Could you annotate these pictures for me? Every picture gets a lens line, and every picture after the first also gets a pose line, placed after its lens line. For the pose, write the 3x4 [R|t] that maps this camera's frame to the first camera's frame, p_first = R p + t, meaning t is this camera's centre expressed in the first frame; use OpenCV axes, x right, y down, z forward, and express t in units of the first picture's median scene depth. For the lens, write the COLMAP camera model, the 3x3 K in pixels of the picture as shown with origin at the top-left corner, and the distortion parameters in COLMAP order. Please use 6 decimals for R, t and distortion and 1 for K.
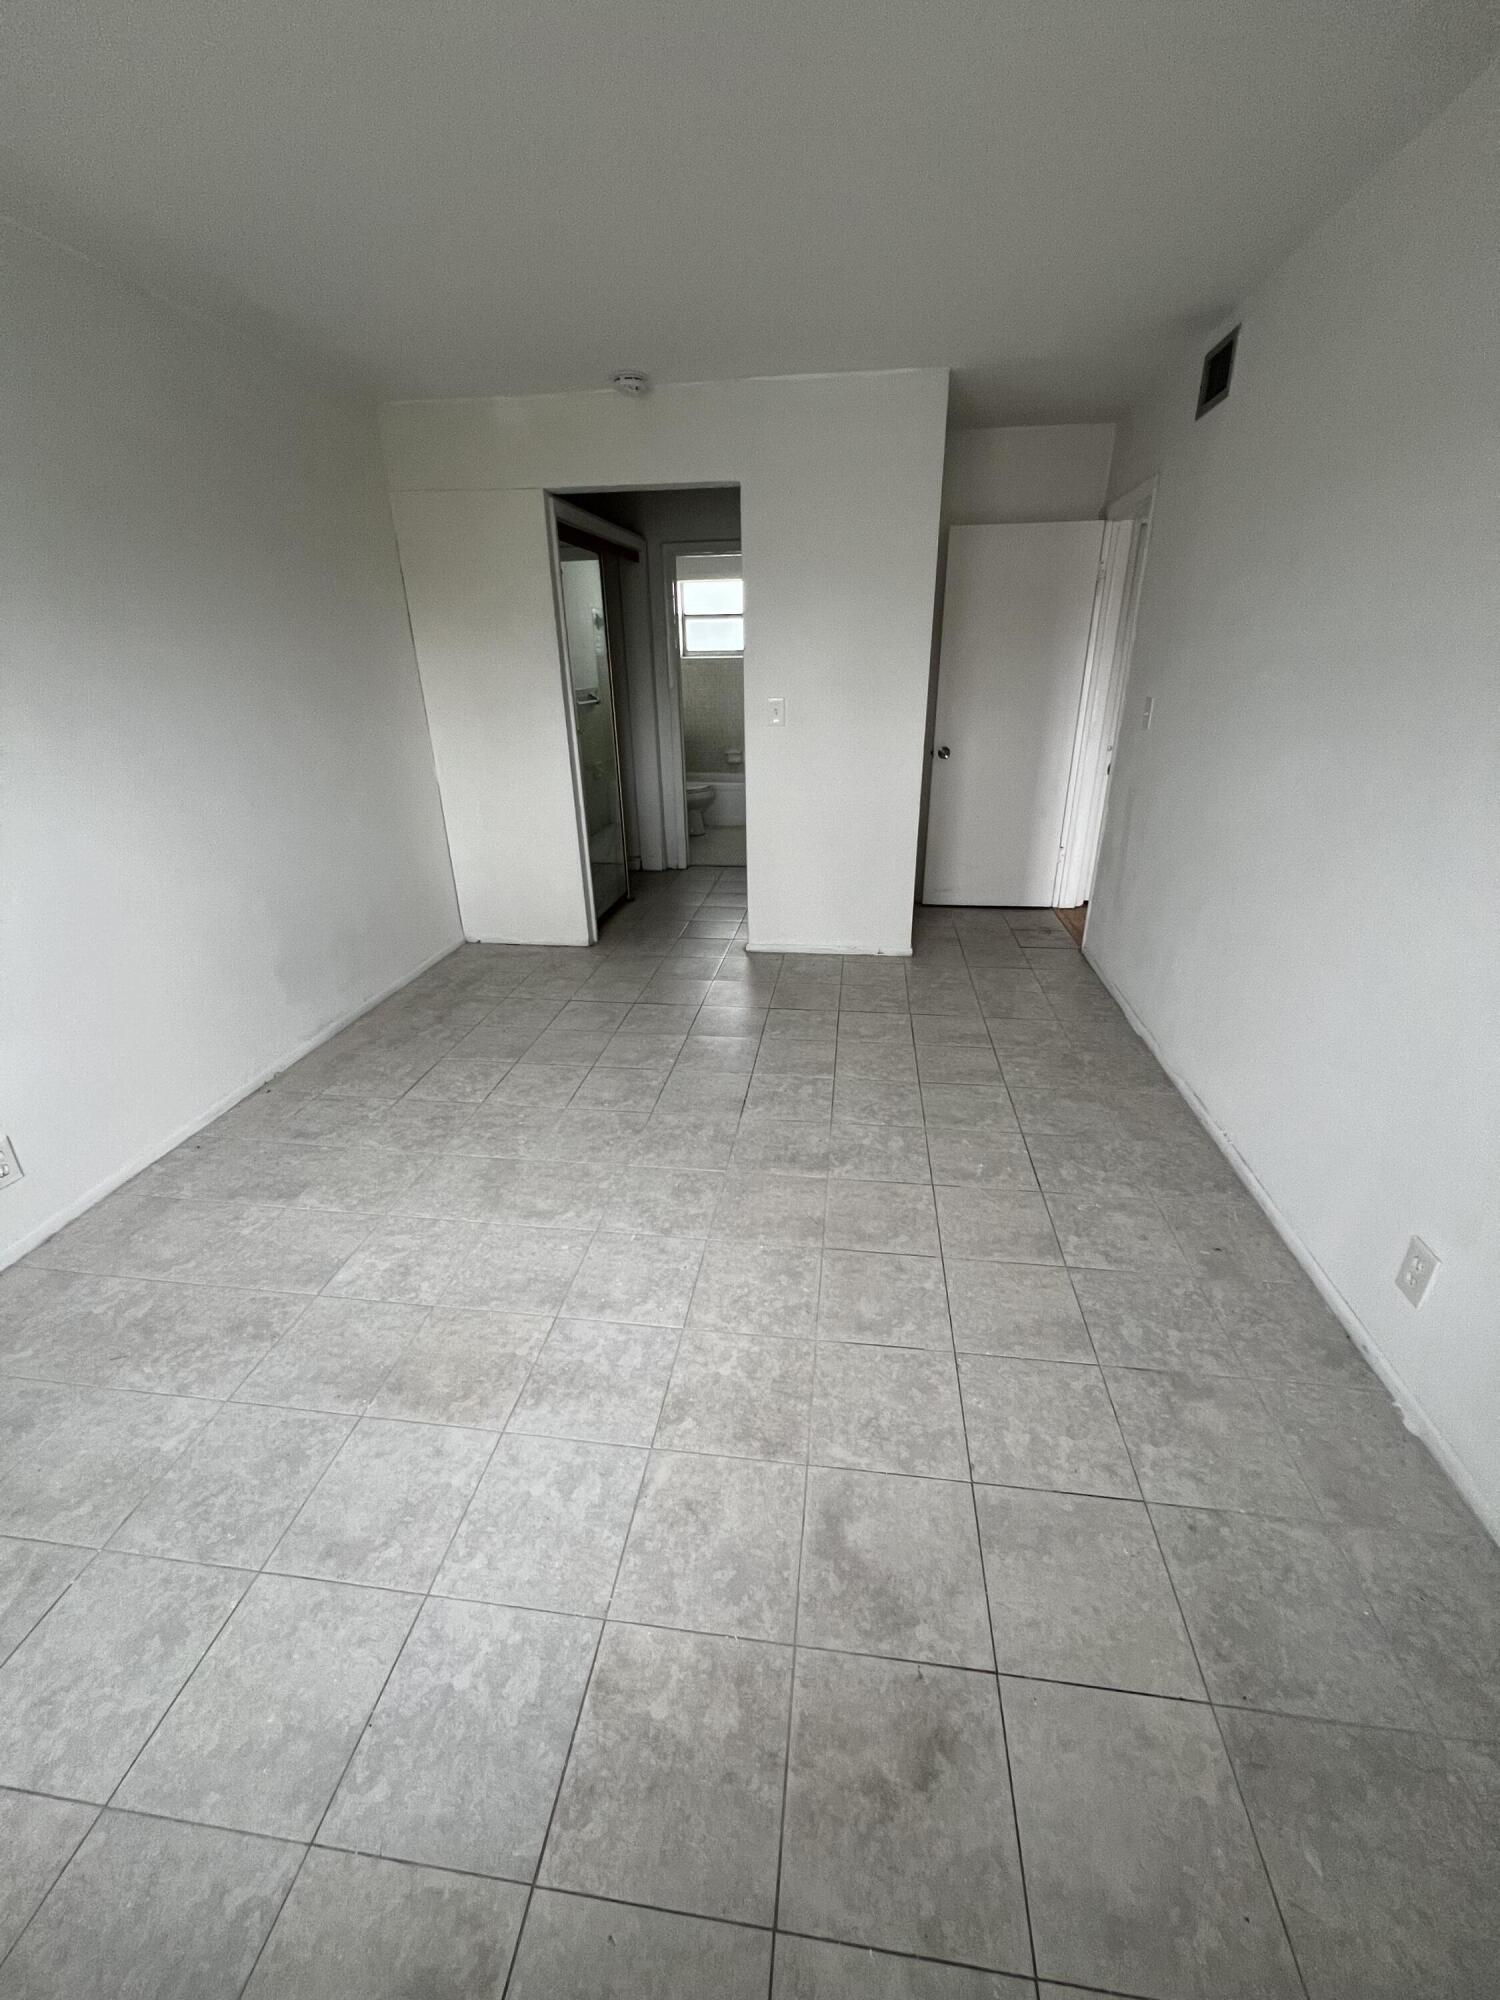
lens RADIAL K [[798.8, 0, 750.0], [0, 798.8, 1000.0], [0, 0, 1]] dist [-0.001750, 0.000539]
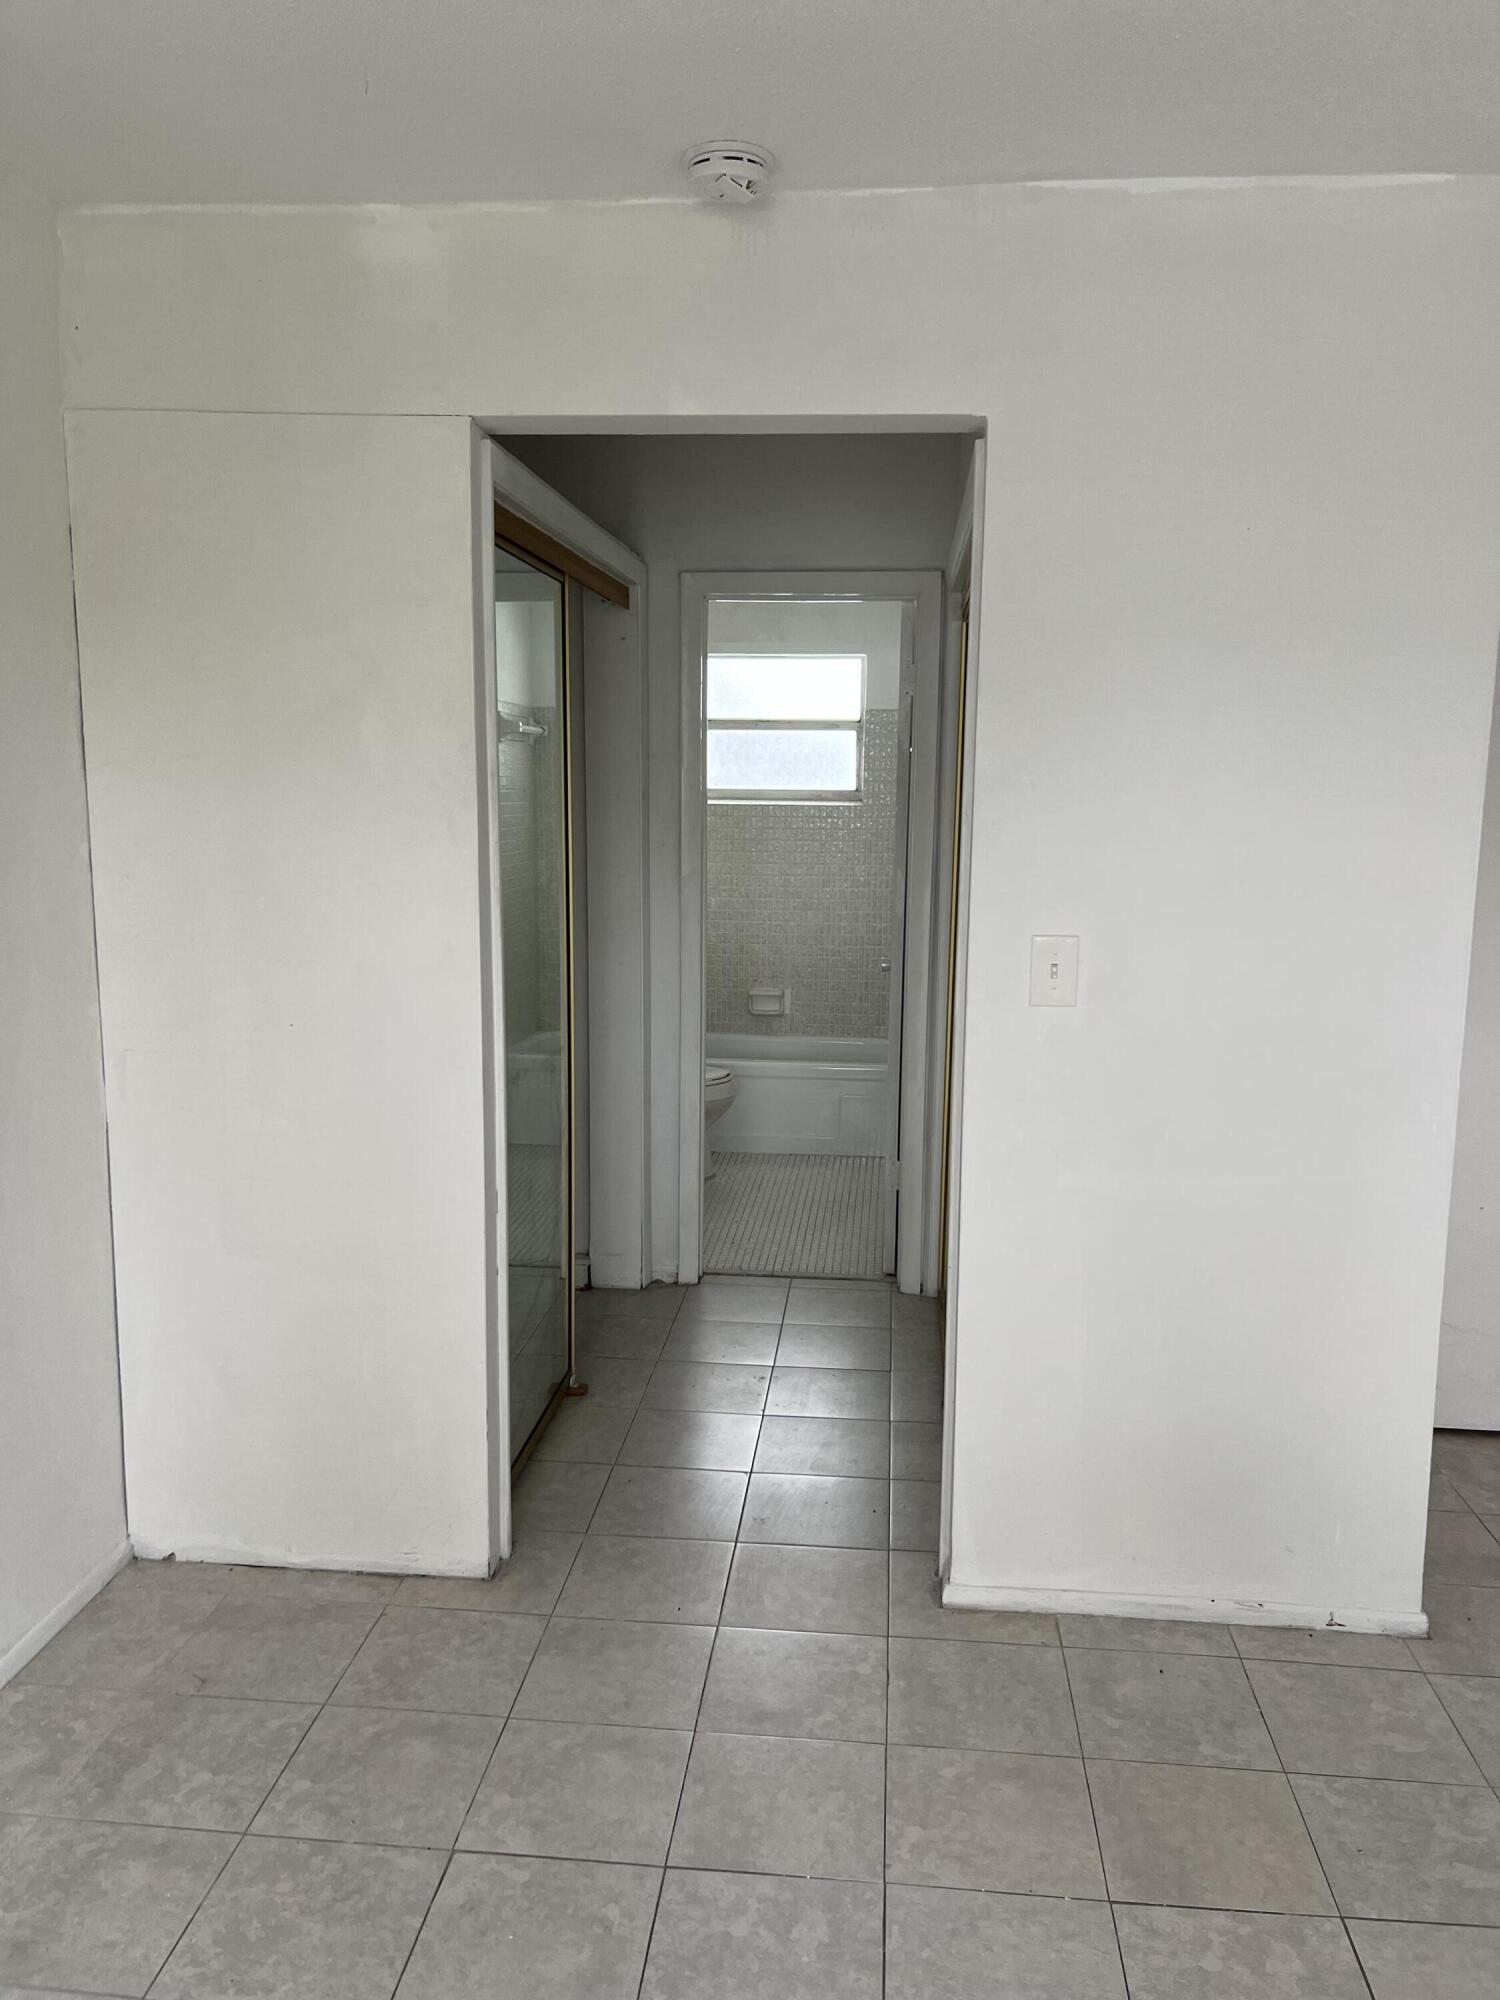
lens RADIAL K [[1496.3, 0, 750.0], [0, 1496.3, 1000.0], [0, 0, 1]] dist [0.092714, -0.111837]
pose [[0.998824, 0.017961, 0.045026, -0.119187], [-0.005746, 0.966146, -0.257931, -0.139302], [-0.048134, 0.257369, 0.965114, 0.278087]]
